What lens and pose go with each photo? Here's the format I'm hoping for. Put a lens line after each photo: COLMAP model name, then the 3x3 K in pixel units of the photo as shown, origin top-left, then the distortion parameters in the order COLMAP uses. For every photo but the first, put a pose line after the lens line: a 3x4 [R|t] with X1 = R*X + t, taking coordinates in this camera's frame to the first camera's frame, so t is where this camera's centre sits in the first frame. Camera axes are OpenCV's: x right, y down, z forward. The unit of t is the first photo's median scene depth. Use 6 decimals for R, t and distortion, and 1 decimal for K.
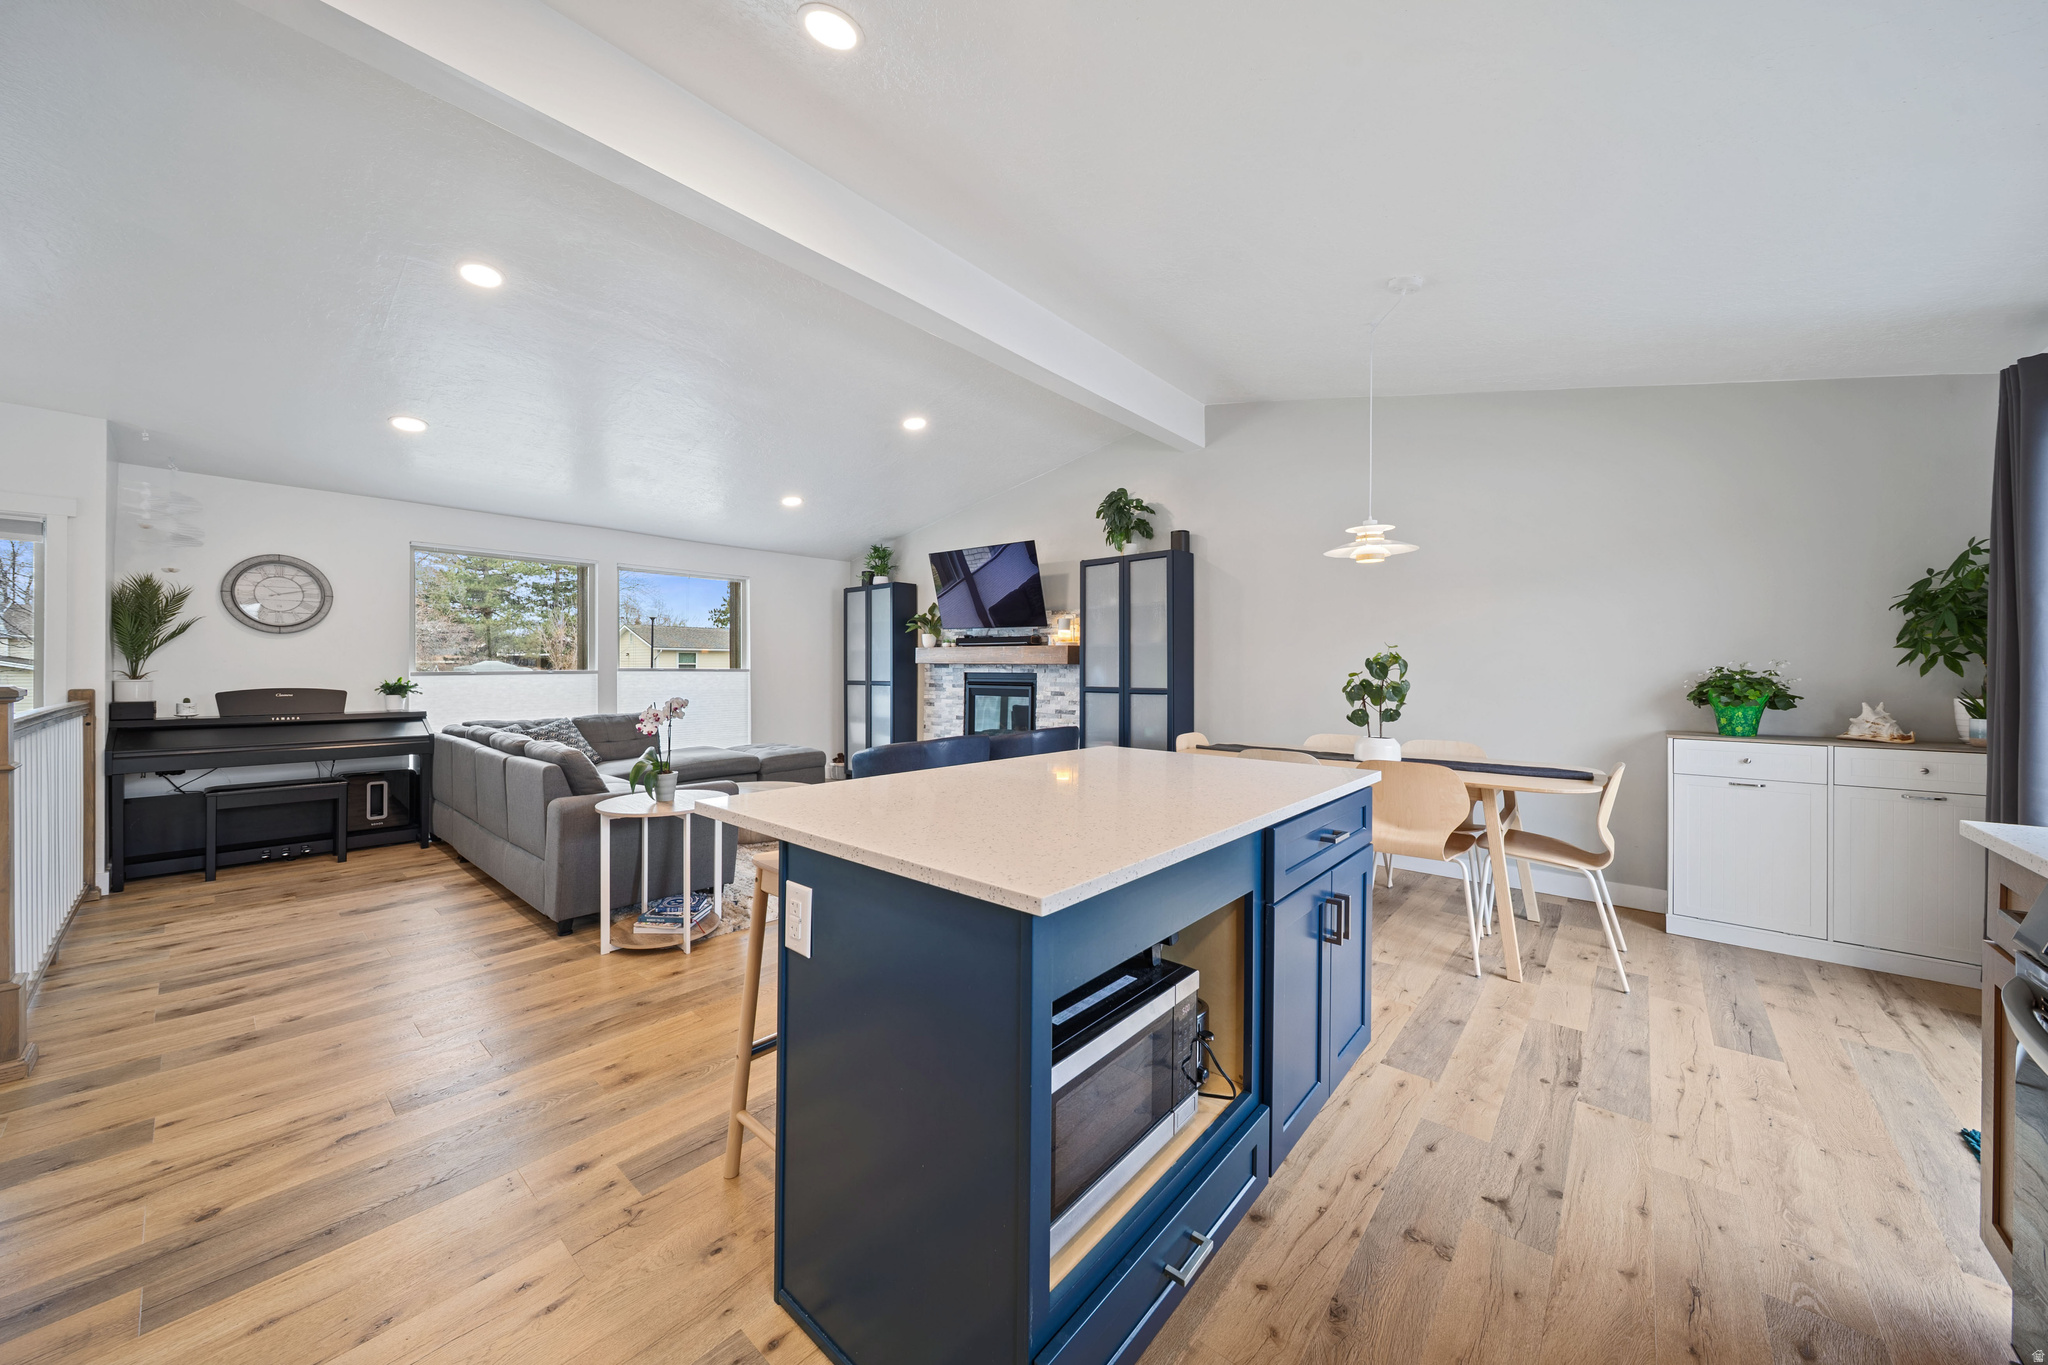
lens RADIAL K [[714.6, 0, 984.0], [0, 714.6, 673.8], [0, 0, 1]] dist [-0.001349, -0.000112]
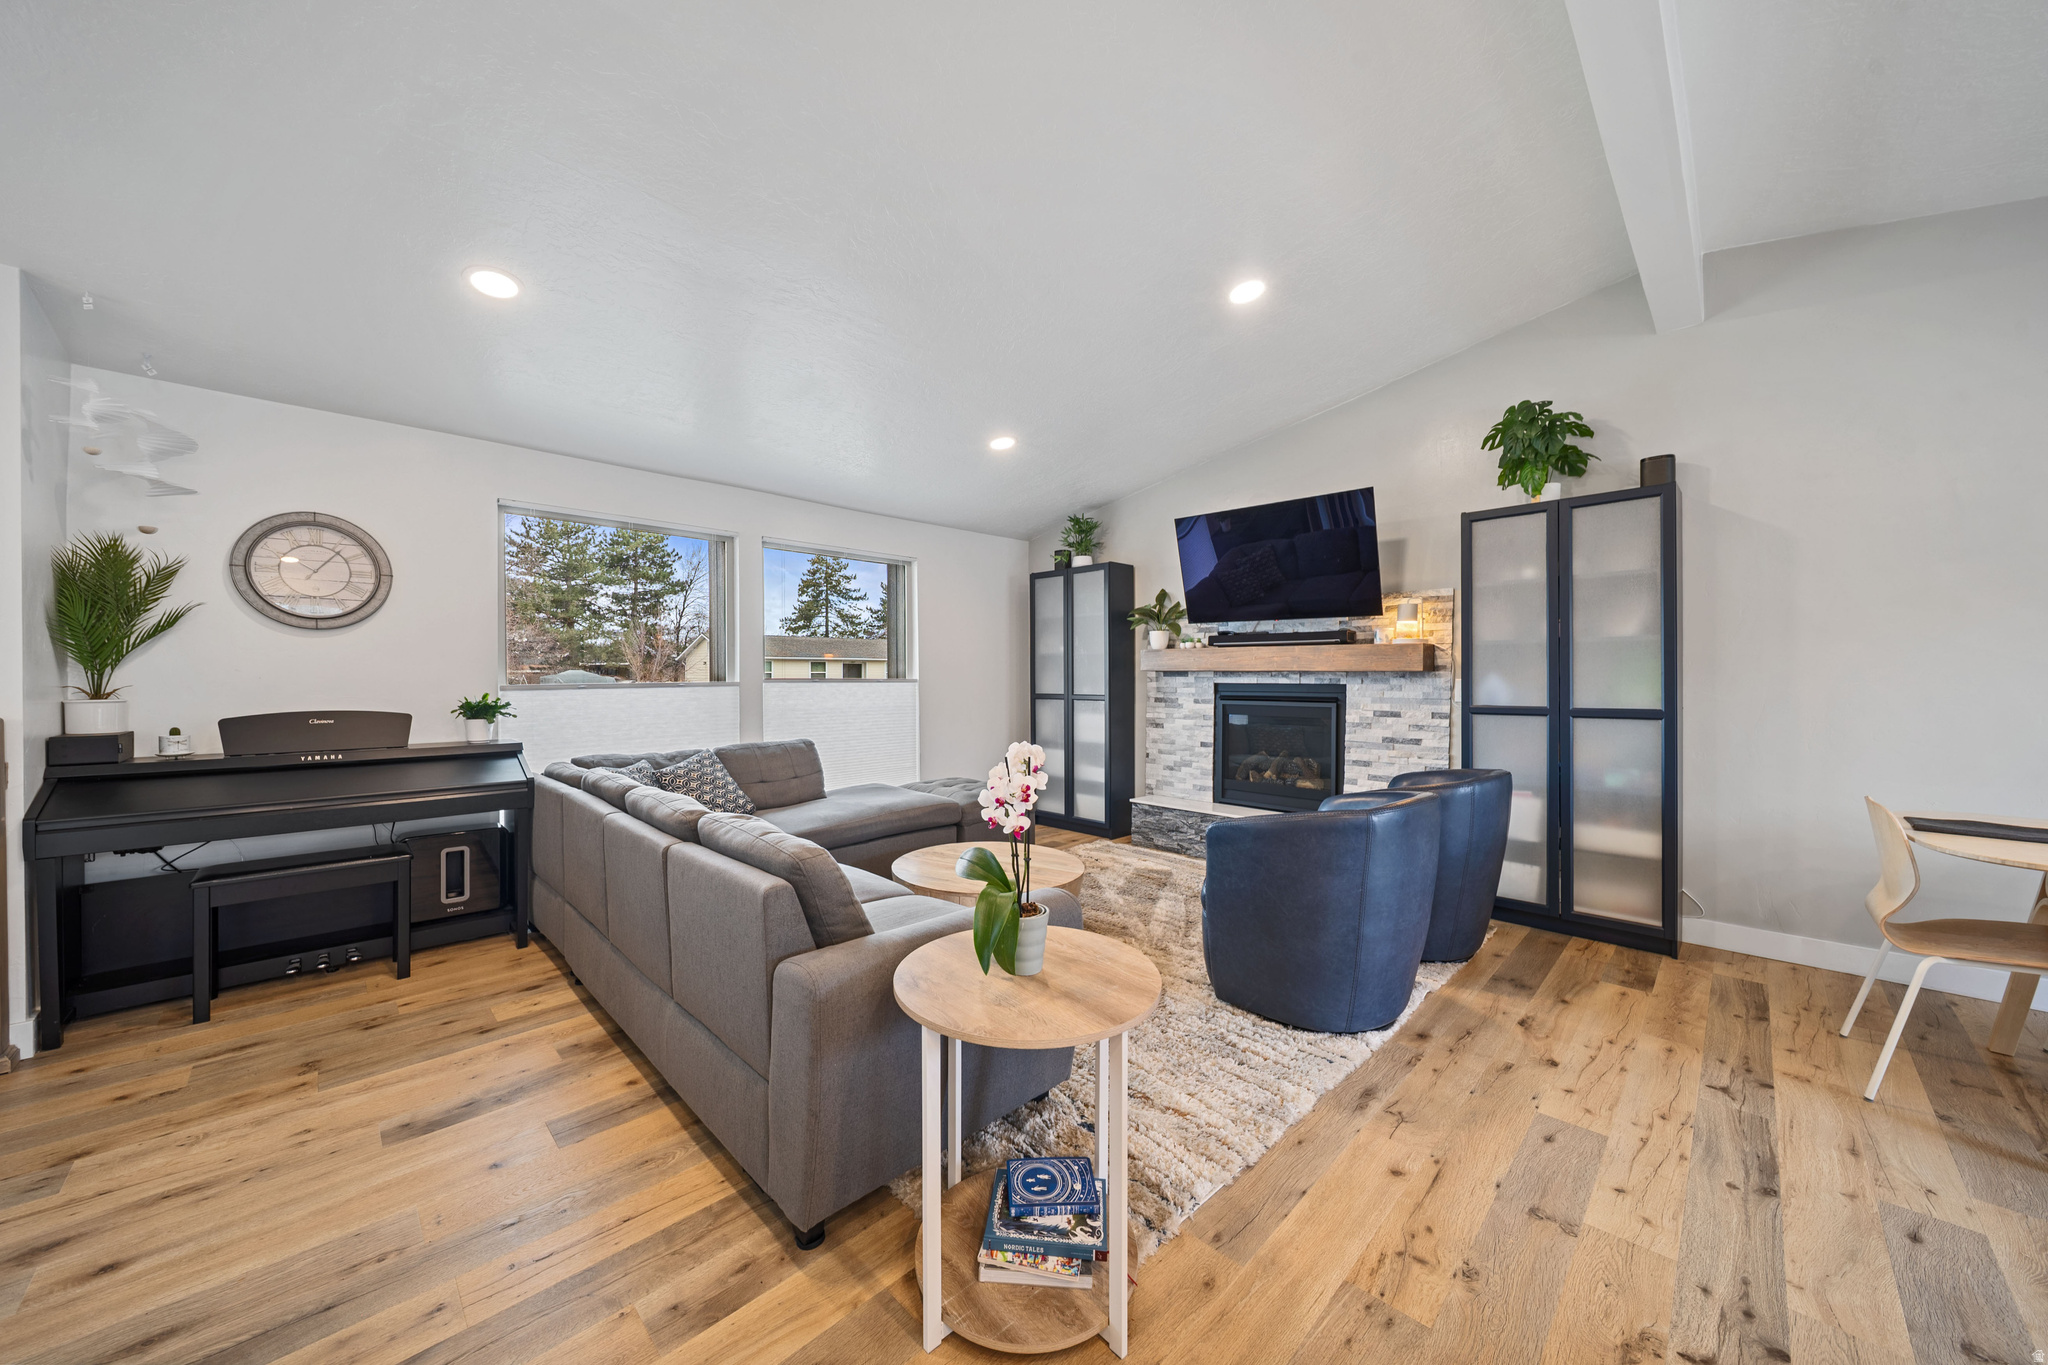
lens RADIAL K [[713.3, 0, 983.8], [0, 713.3, 688.8], [0, 0, 1]] dist [-0.000419, -0.000083]
pose [[0.996816, -0.001497, -0.079723, -0.261721], [0.002293, 0.999948, 0.009903, -0.004813], [0.079704, -0.010055, 0.996768, 0.324912]]
